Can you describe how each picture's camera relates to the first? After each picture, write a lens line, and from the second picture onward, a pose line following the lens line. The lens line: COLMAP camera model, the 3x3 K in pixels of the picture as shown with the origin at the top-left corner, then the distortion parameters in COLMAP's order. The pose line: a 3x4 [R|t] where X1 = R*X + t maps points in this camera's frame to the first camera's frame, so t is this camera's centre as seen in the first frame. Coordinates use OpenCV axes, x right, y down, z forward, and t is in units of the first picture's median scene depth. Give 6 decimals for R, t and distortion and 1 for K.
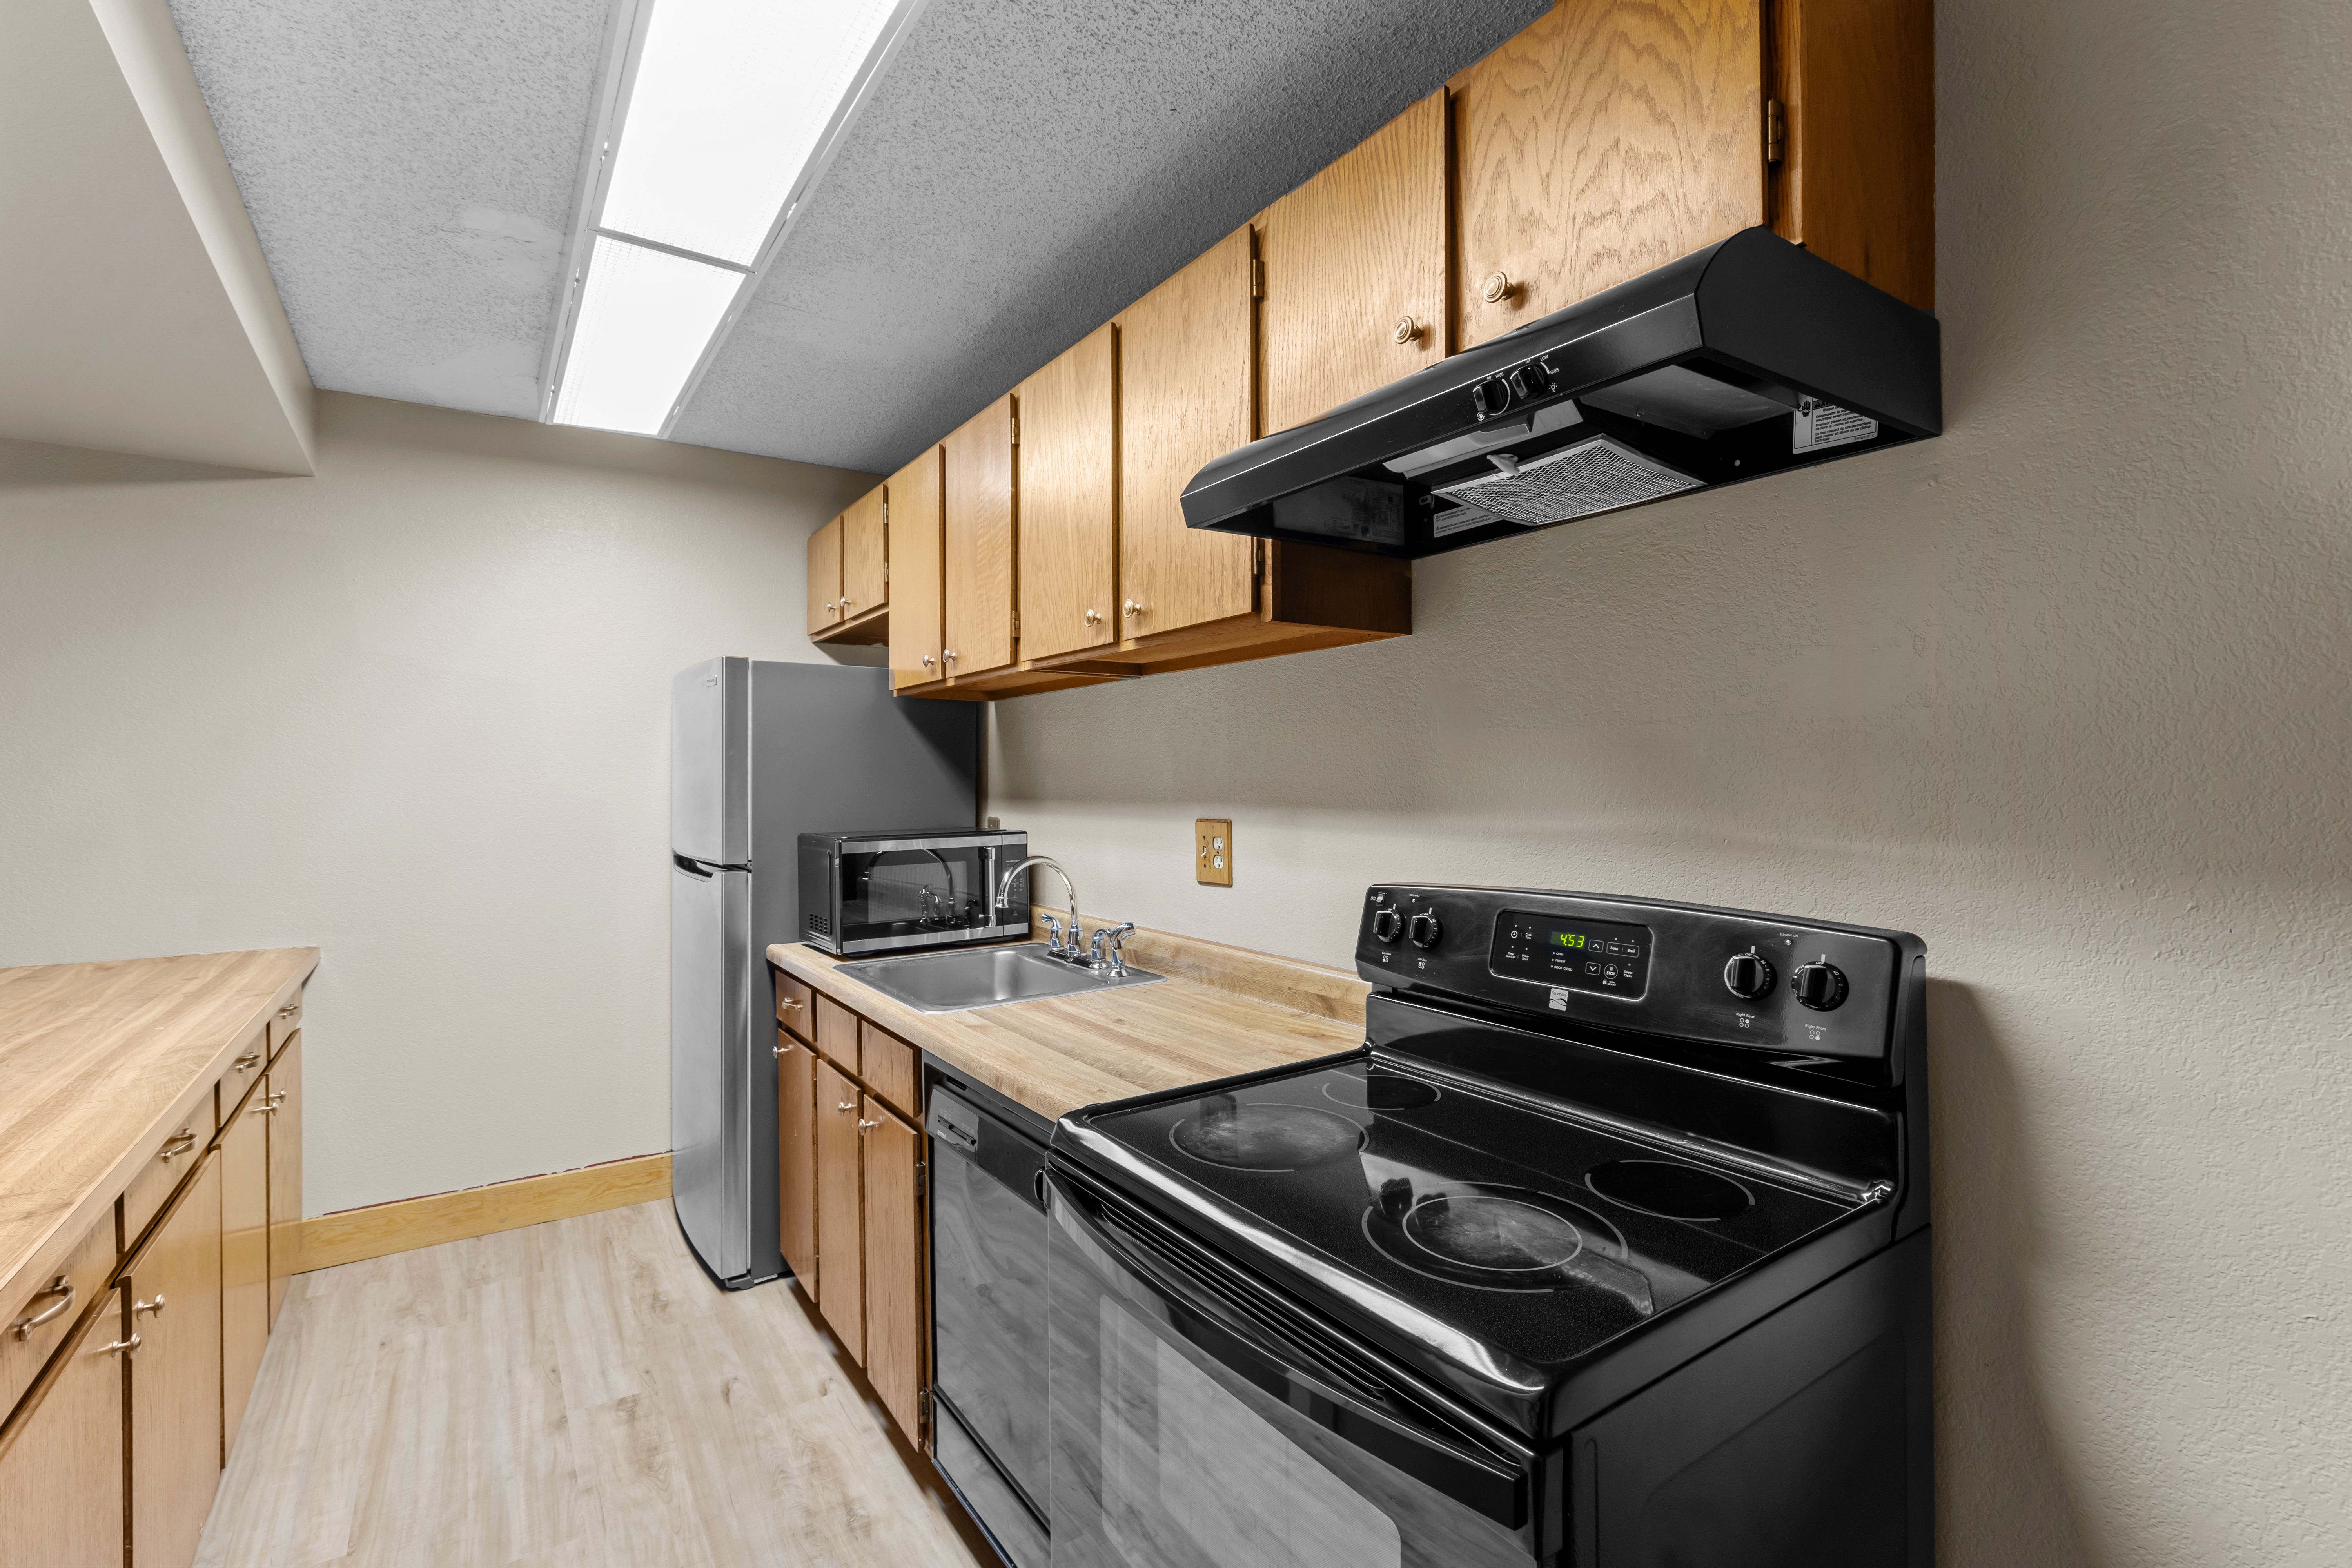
lens RADIAL K [[1071.7, 0, 1176.0], [0, 1071.7, 784.0], [0, 0, 1]] dist [-0.002237, 0.000418]
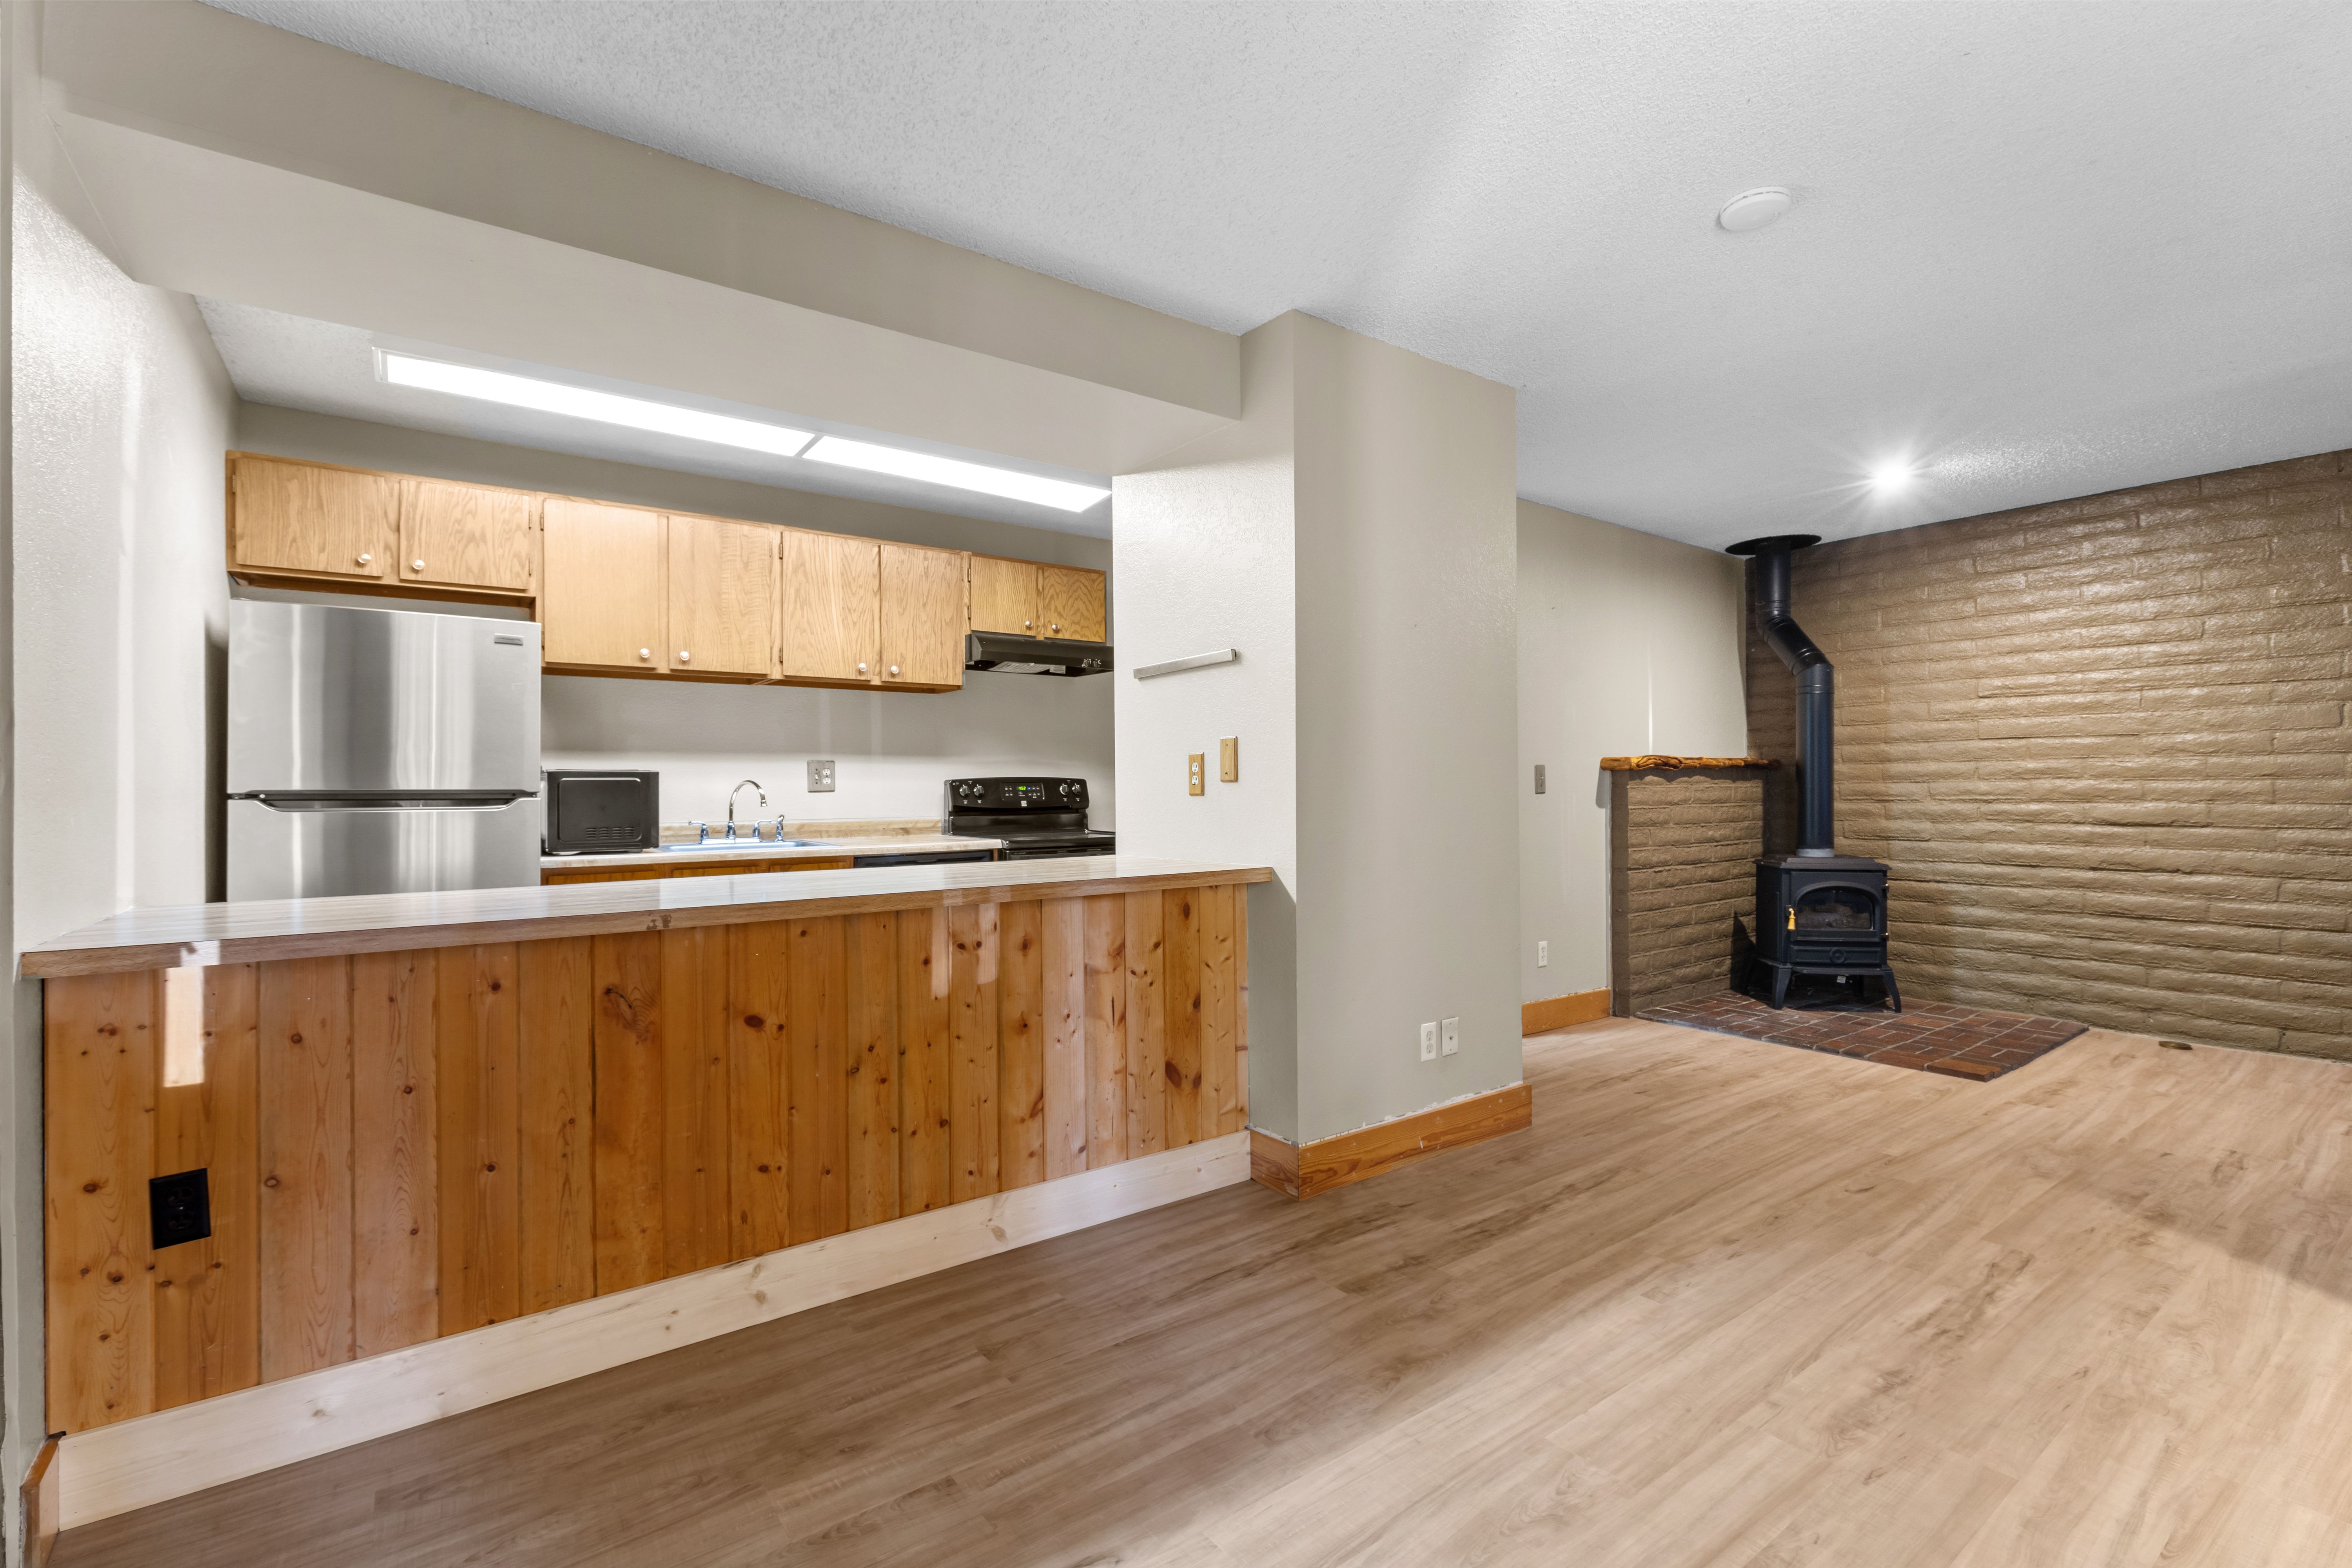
lens RADIAL K [[1034.9, 0, 1185.5], [0, 1034.9, 825.2], [0, 0, 1]] dist [-0.000328, -0.000259]
pose [[-0.027715, -0.023818, 0.999332, -2.092920], [0.016950, 0.999561, 0.024293, 0.125497], [-0.999472, 0.017612, -0.027299, 0.338456]]
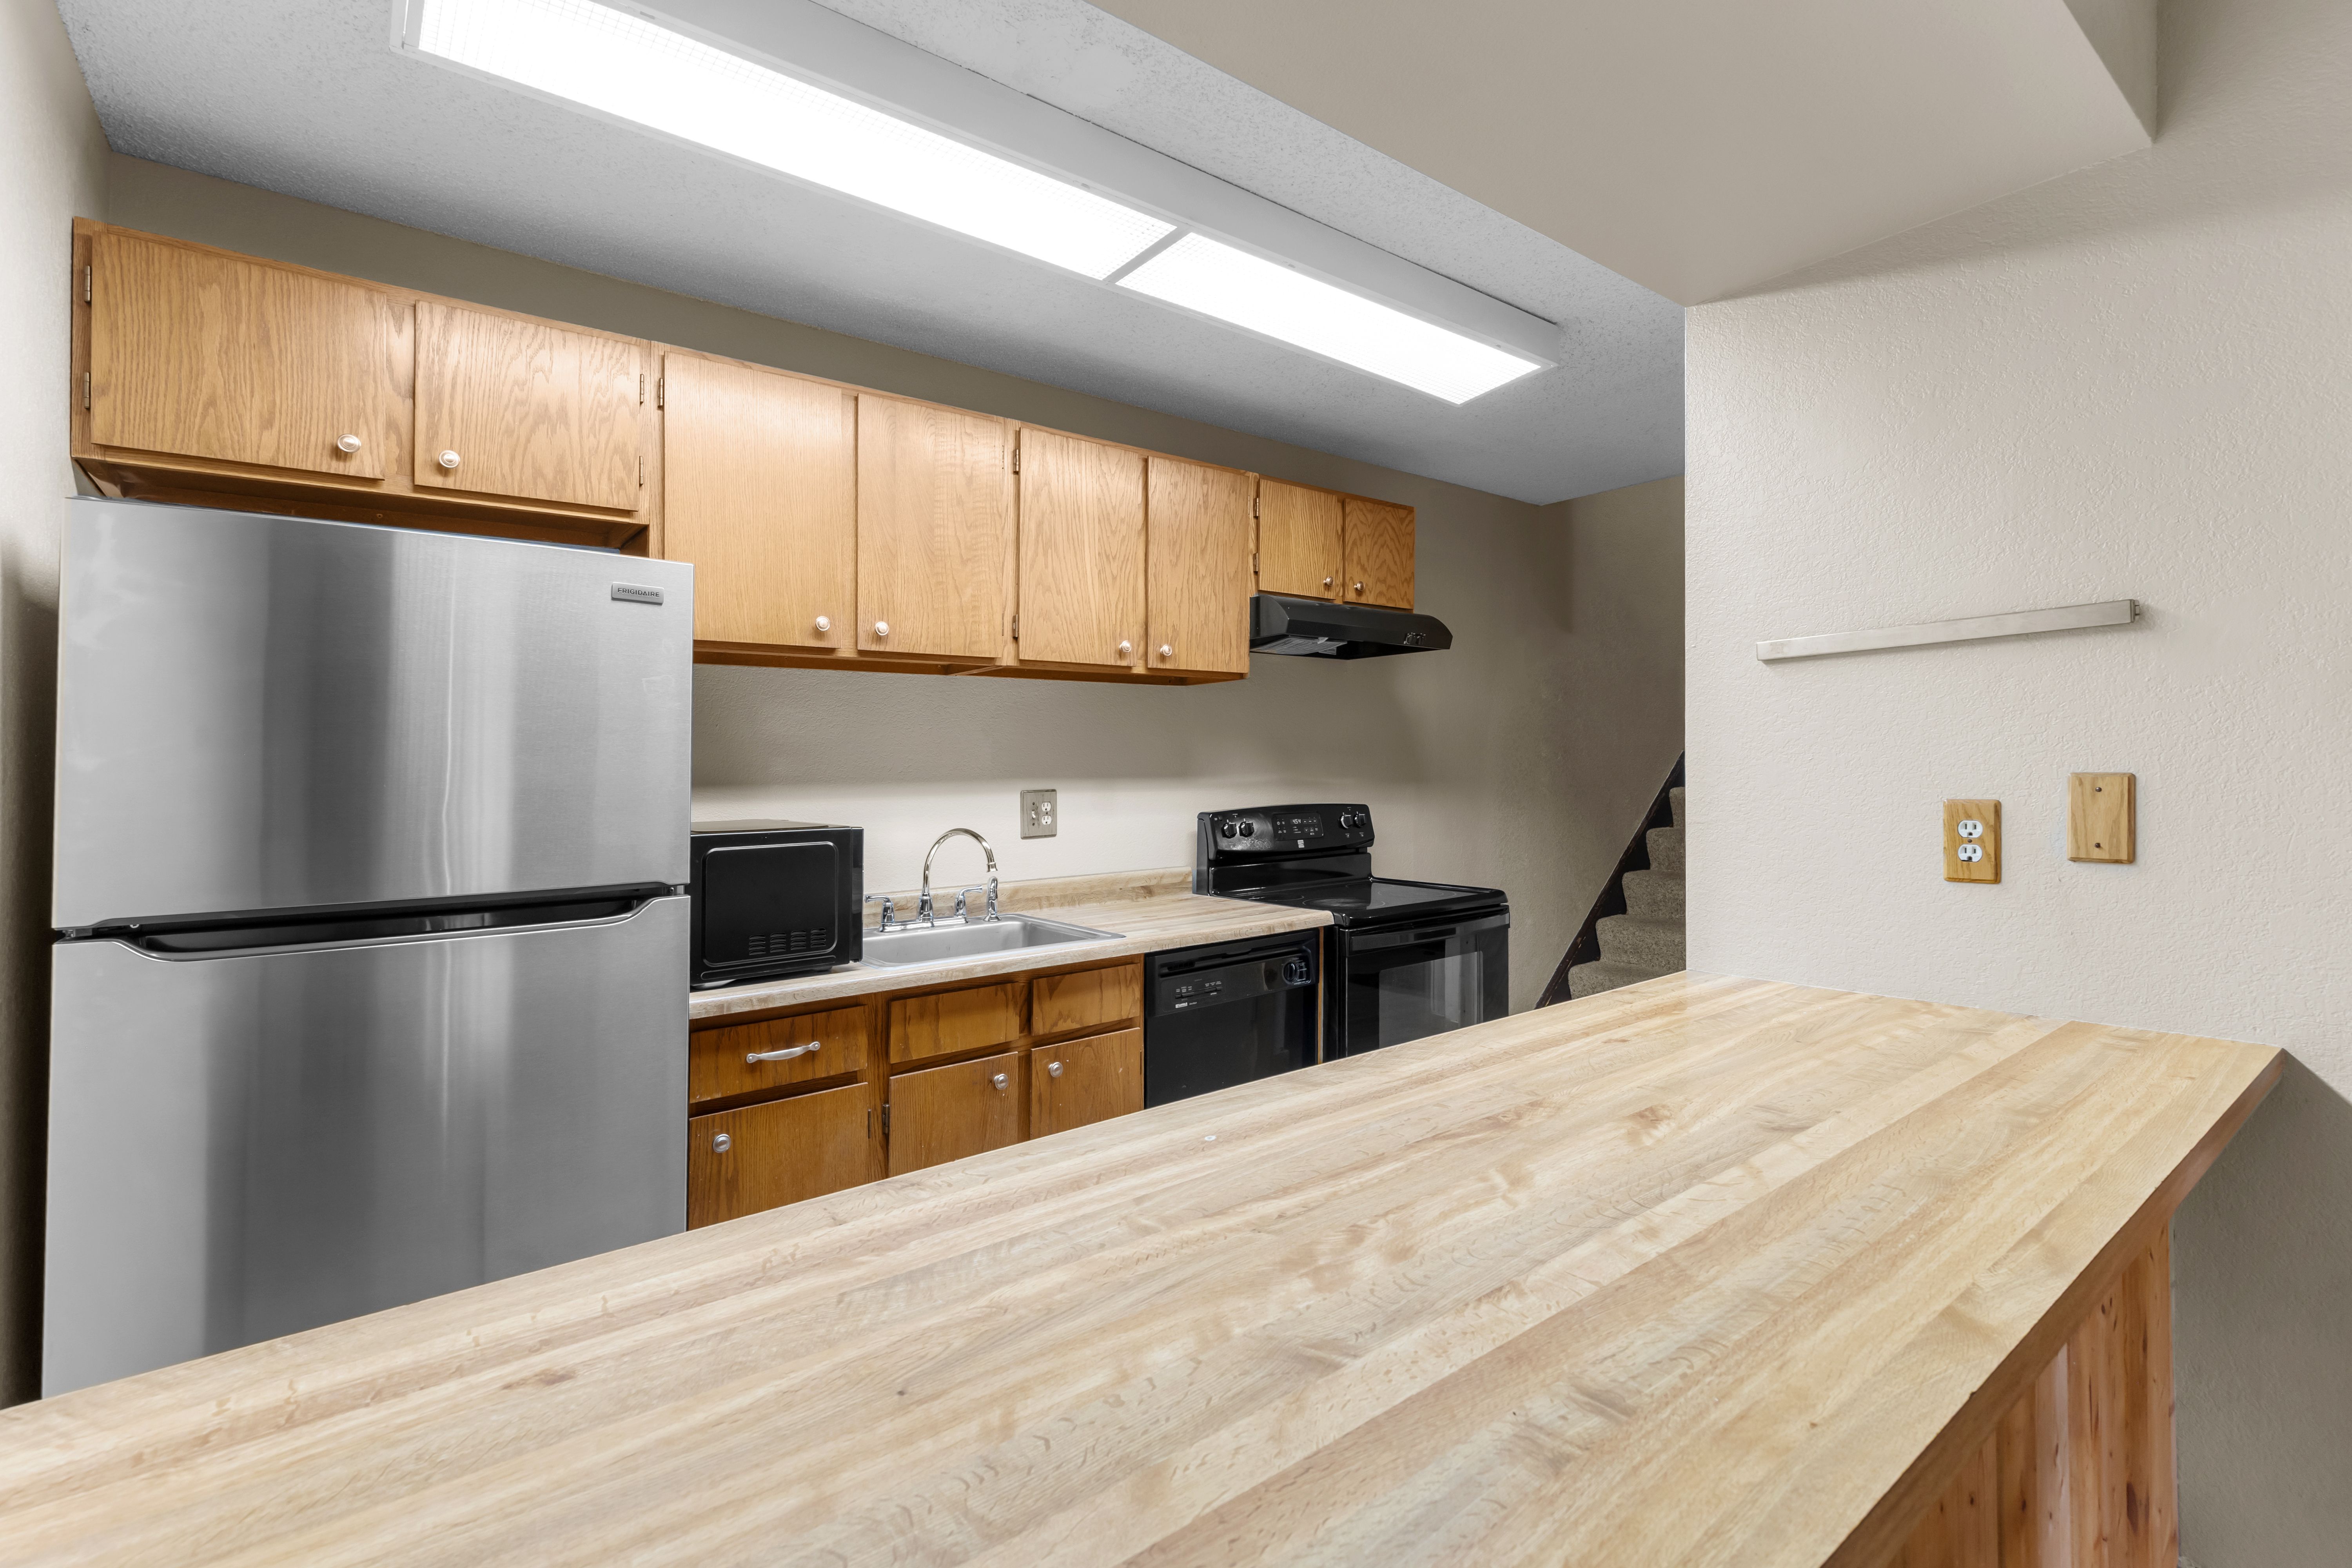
lens RADIAL K [[1056.8, 0, 1176.0], [0, 1056.8, 784.0], [0, 0, 1]] dist [0.003922, -0.000072]
pose [[-0.054086, 0.001838, 0.998535, -1.378158], [0.027391, 0.999625, -0.000356, 0.030887], [-0.998161, 0.027332, -0.054116, 0.913600]]
